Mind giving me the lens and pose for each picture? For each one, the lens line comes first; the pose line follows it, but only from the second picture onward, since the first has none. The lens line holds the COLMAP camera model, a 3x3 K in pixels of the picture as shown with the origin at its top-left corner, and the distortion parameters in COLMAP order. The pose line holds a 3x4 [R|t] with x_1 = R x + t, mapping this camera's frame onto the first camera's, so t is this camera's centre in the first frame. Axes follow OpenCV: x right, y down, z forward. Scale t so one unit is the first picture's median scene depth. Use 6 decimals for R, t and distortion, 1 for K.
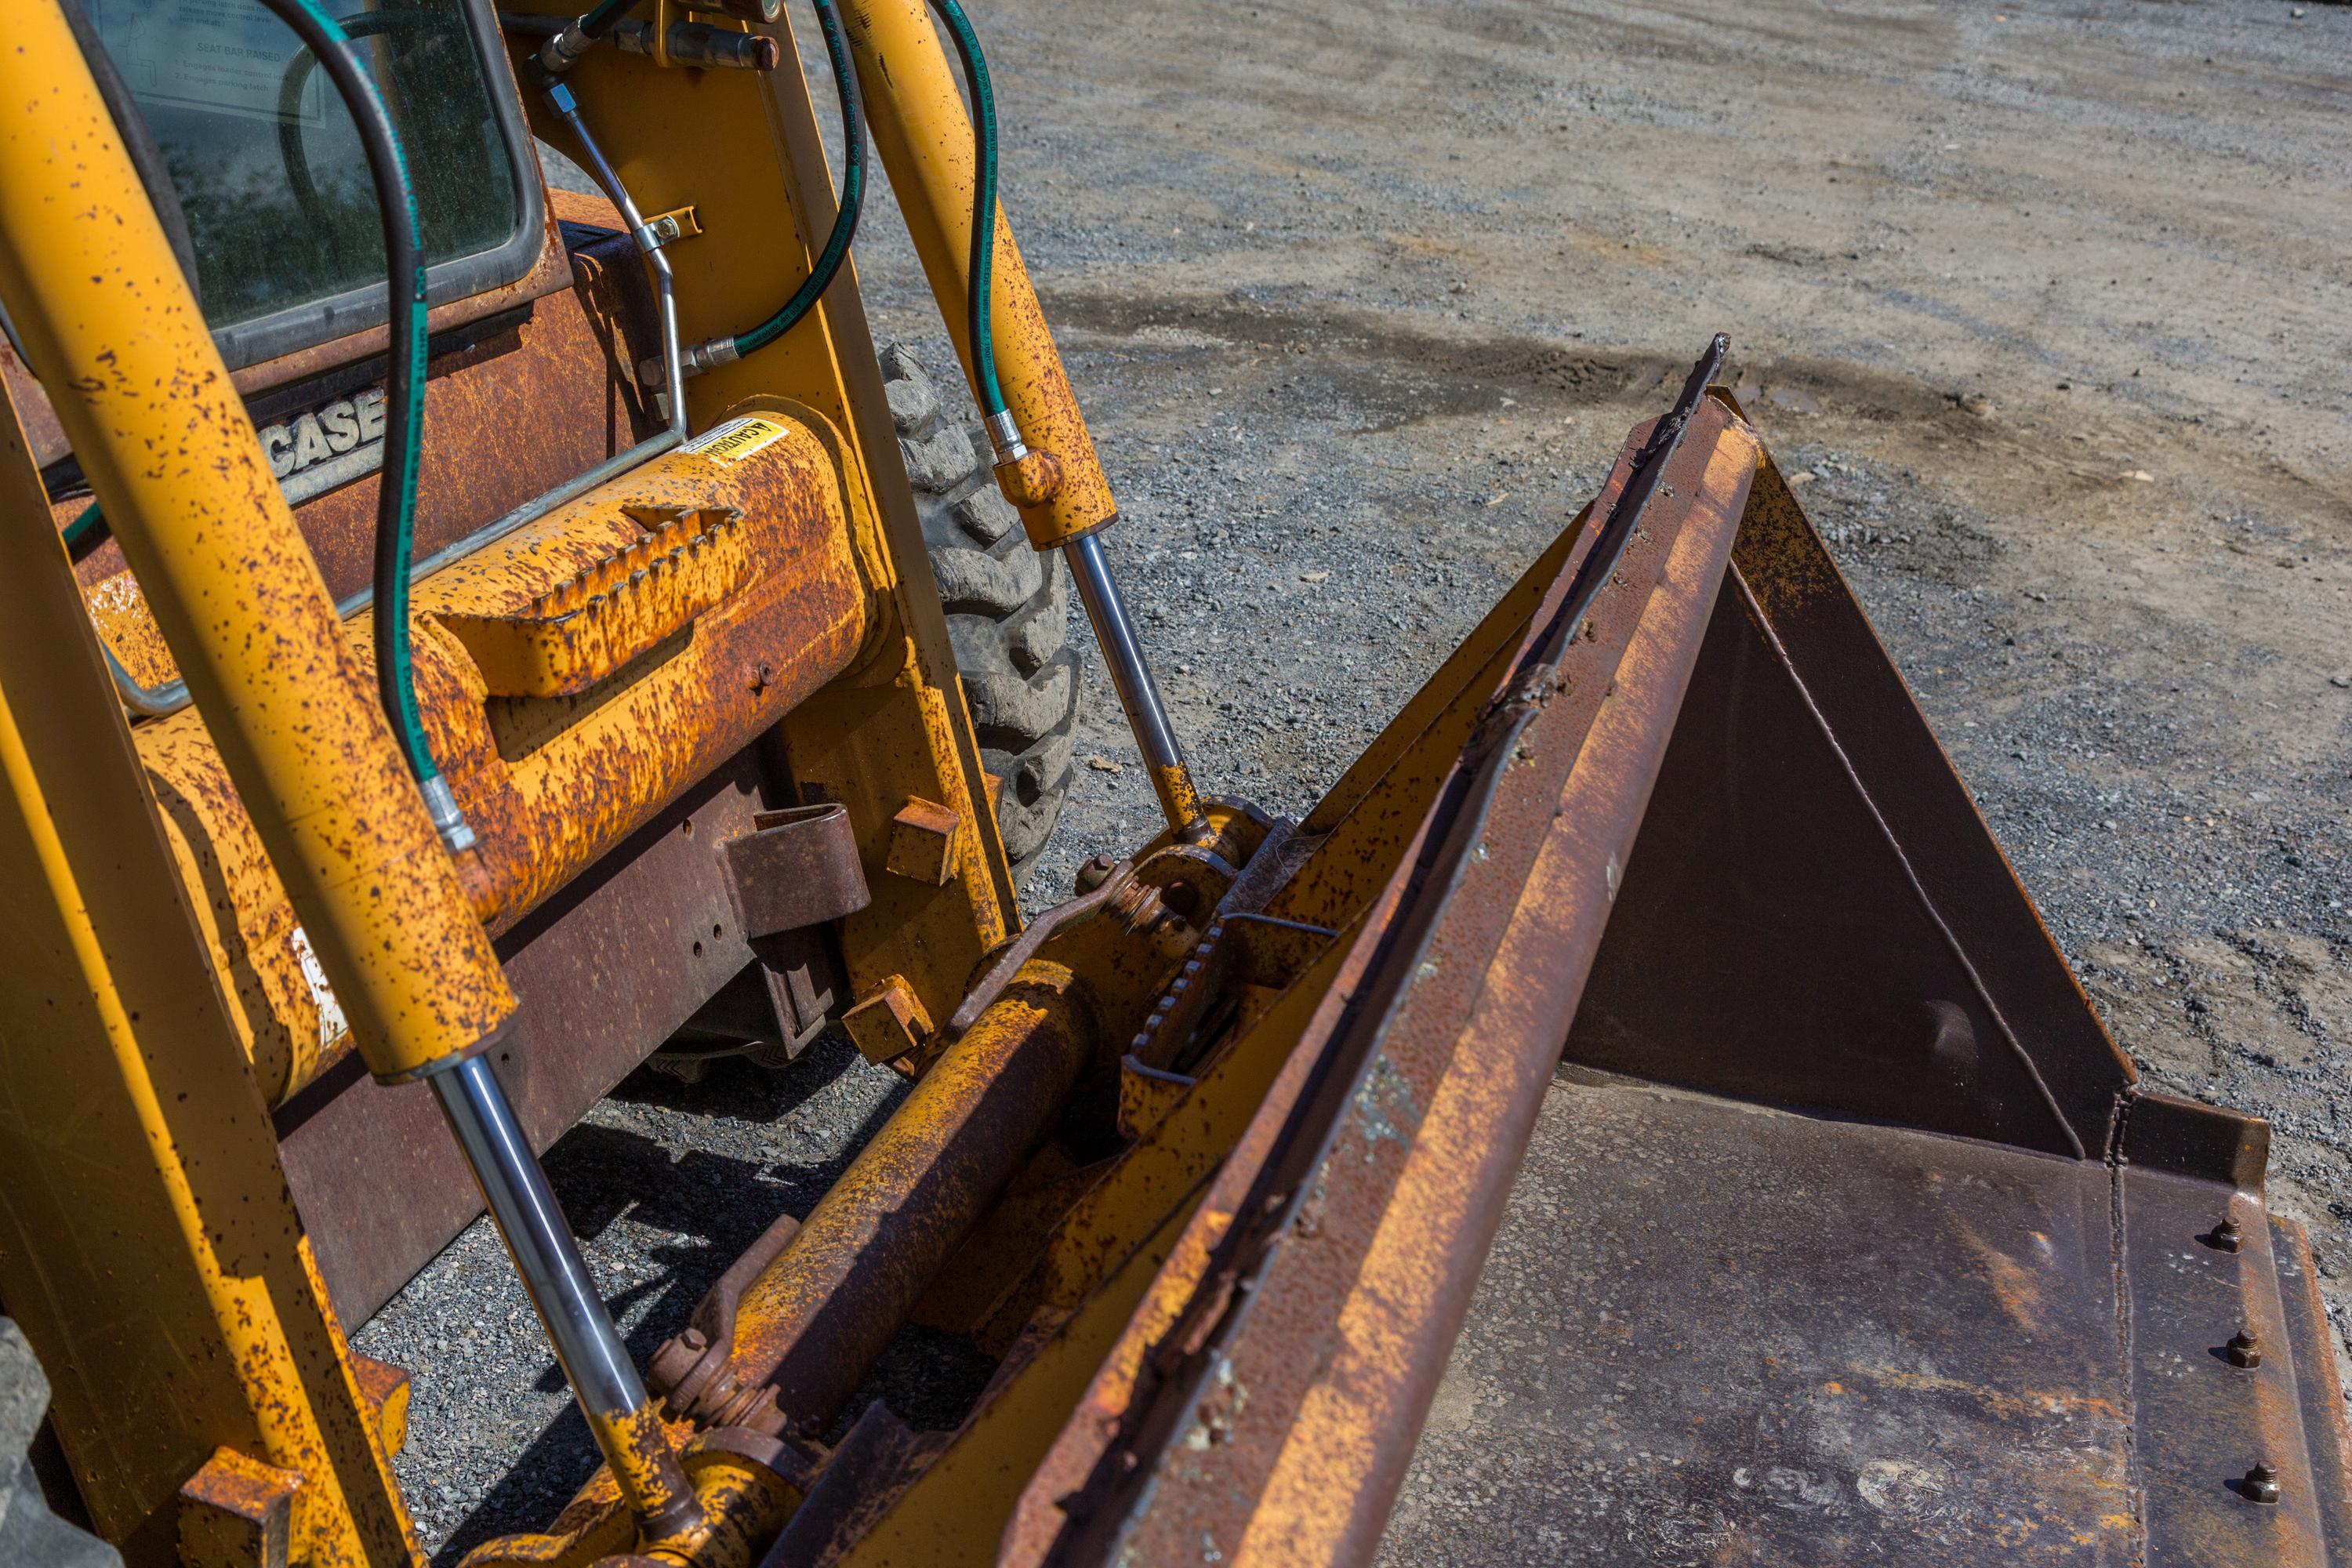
lens RADIAL K [[2620.0, 0, 1178.0], [0, 2620.0, 801.0], [0, 0, 1]] dist [0.013468, 0.000000]
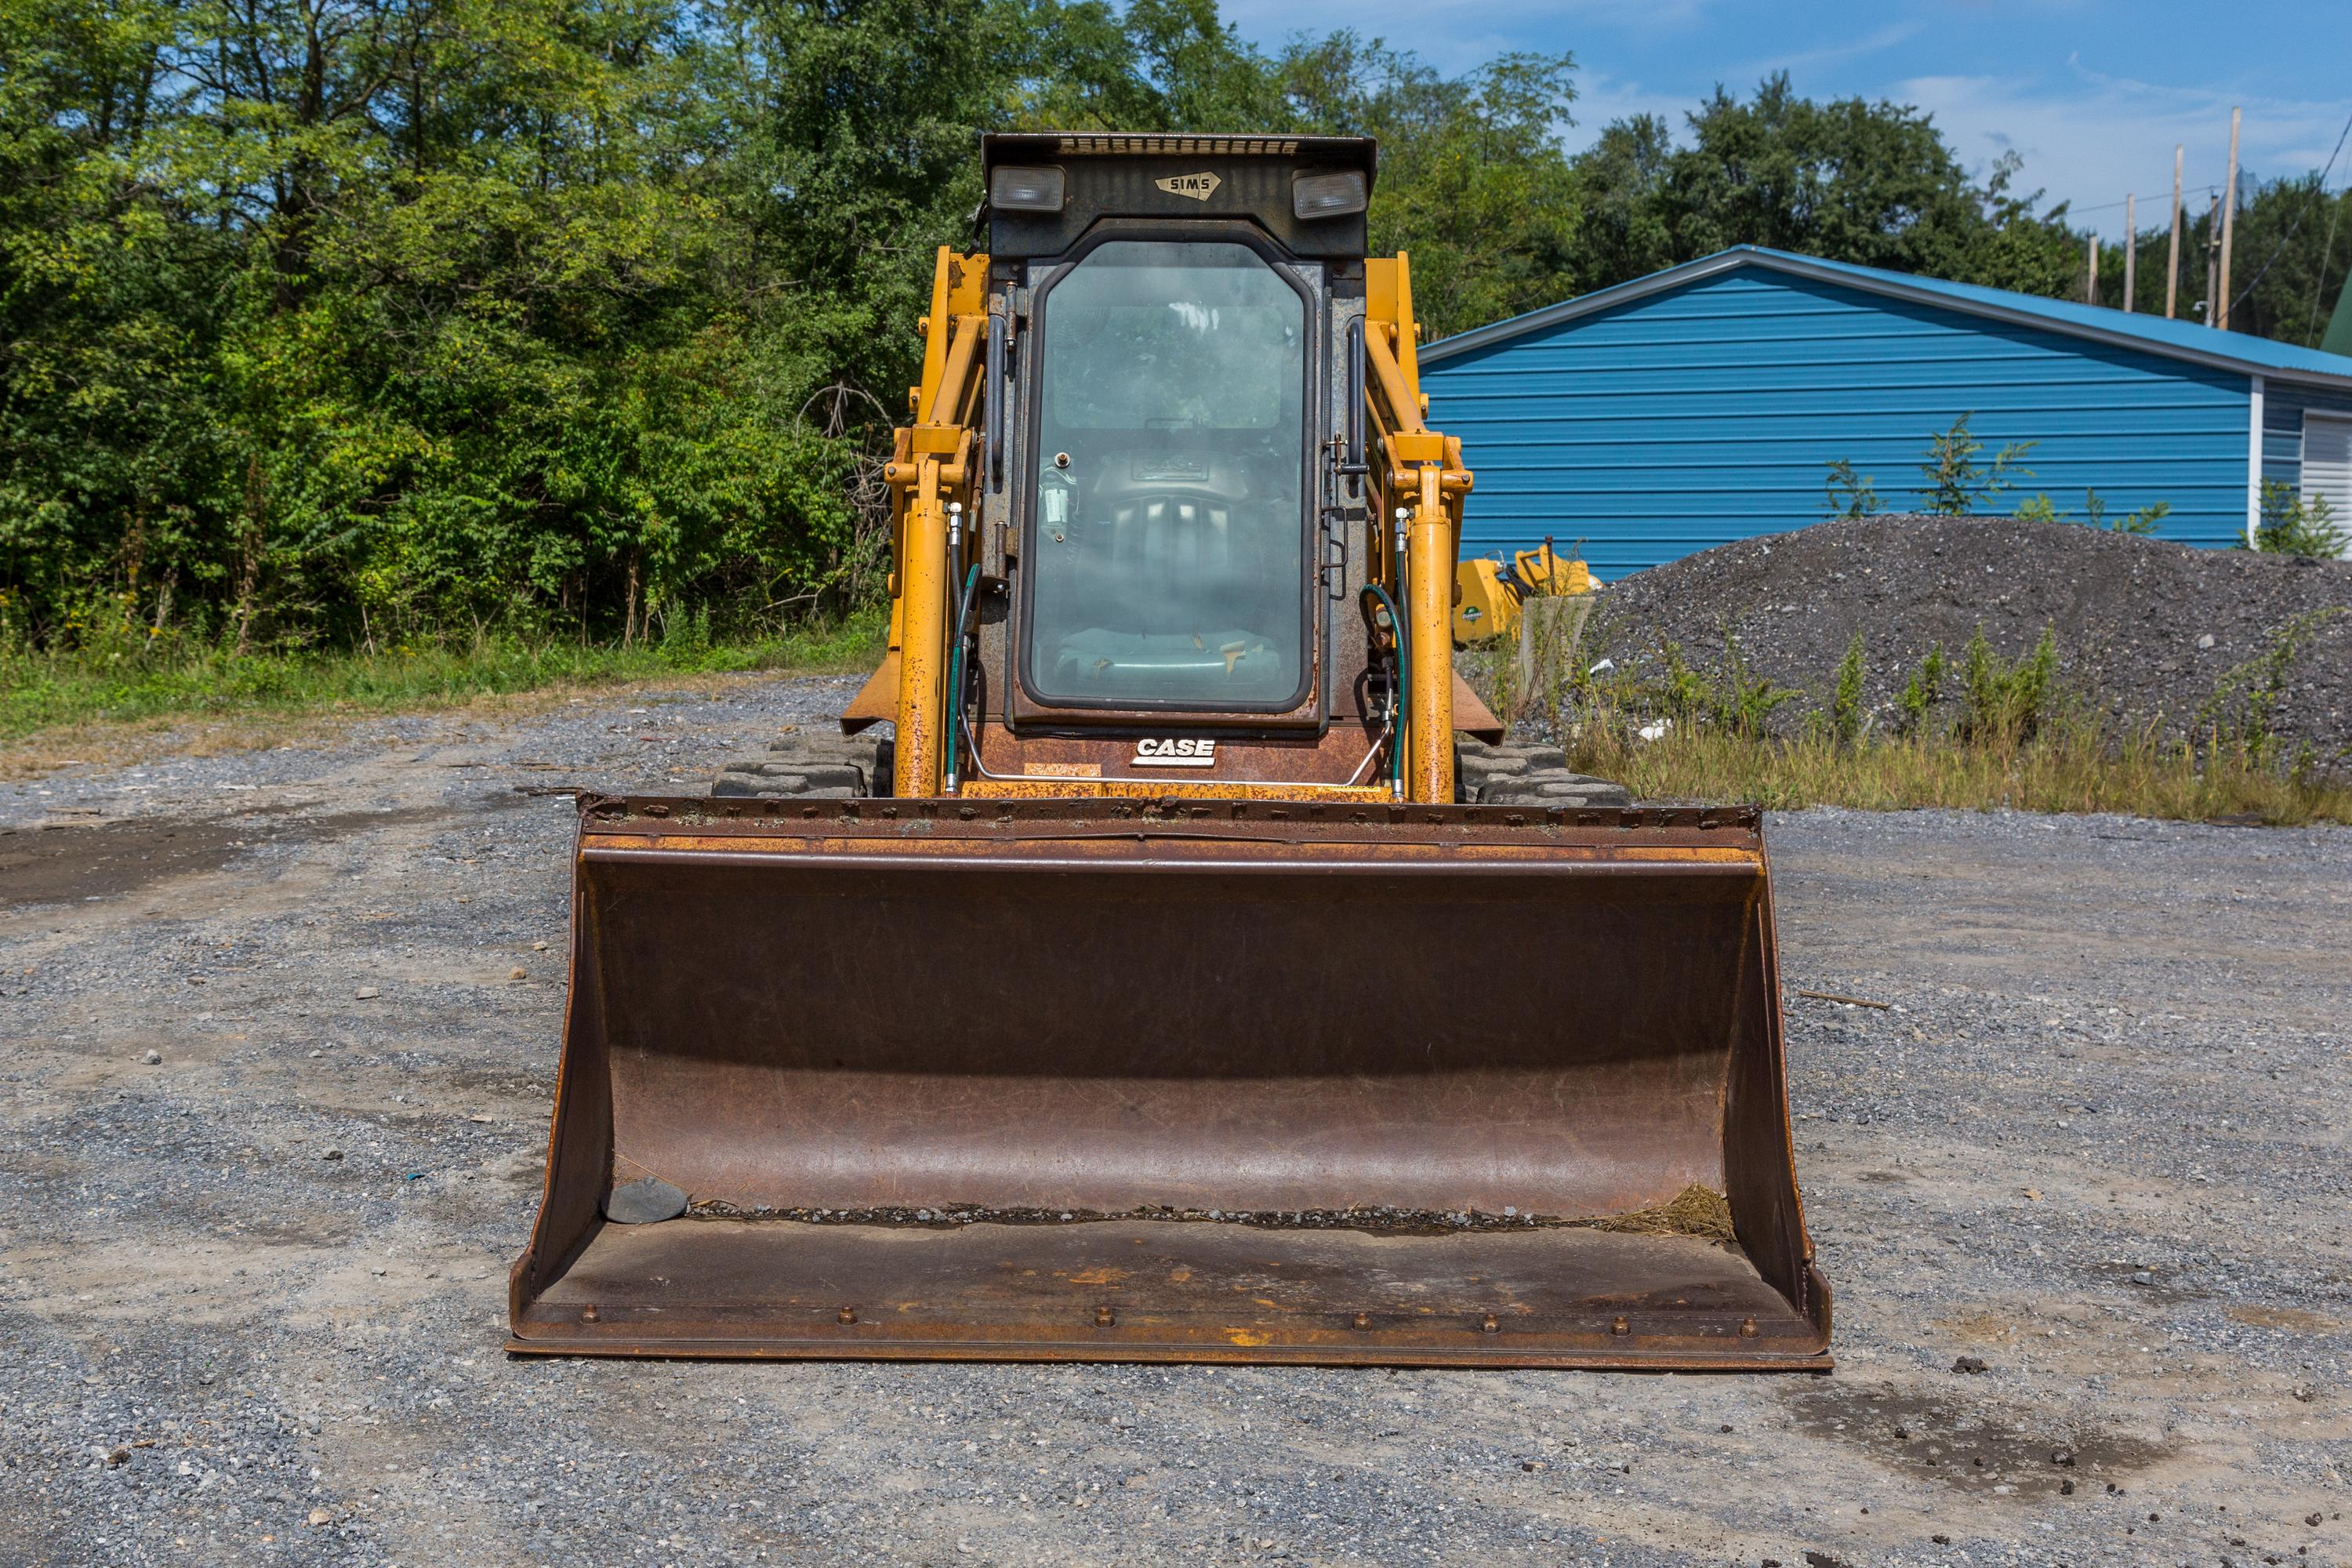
lens RADIAL K [[3383.7, 0, 1084.6], [0, 3383.7, 786.6], [0, 0, 1]] dist [0.031425, 0.000000]
pose [[0.286195, 0.022098, -0.957917, 2.727667], [-0.365579, 0.926625, -0.087848, 0.224488], [0.885689, 0.375336, 0.273274, -0.086357]]
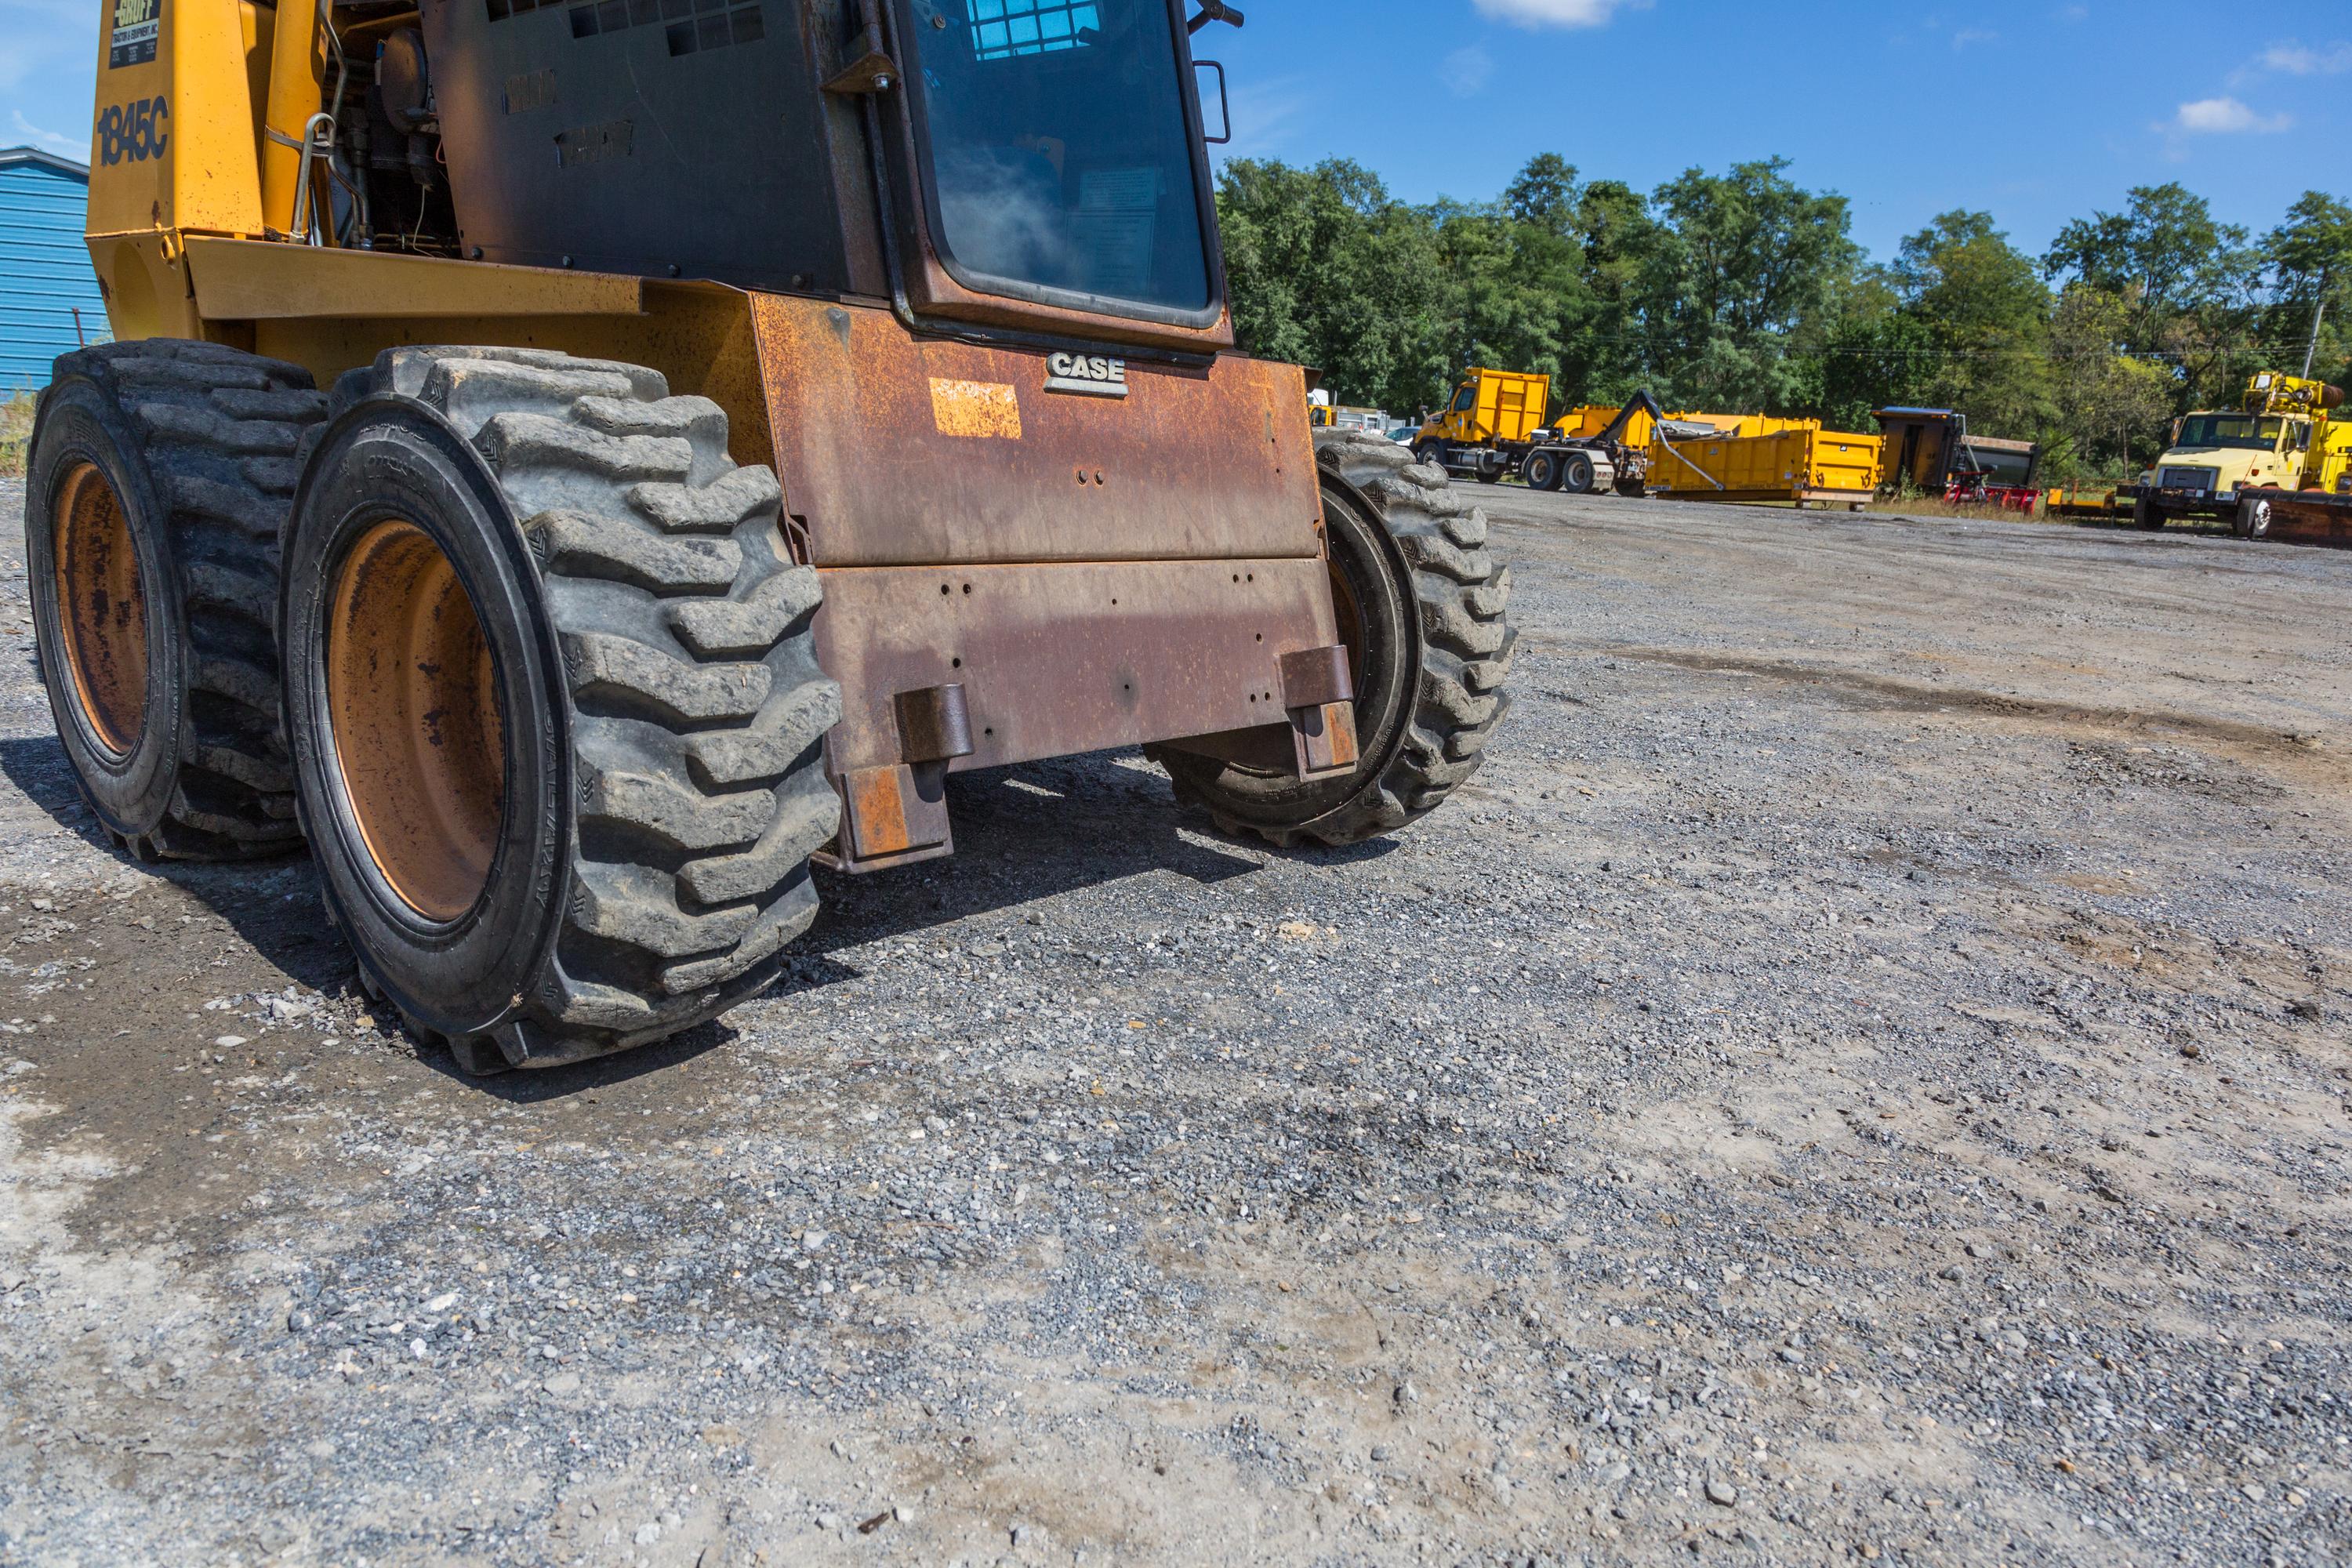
lens RADIAL K [[1544.1, 0, 1202.1], [0, 1544.1, 777.5], [0, 0, 1]] dist [0.005574, -0.005656]
pose [[0.917367, 0.091652, -0.387347, 0.232912], [-0.165910, 0.972610, -0.162799, 0.314044], [0.361816, 0.213611, 0.907447, -0.031944]]
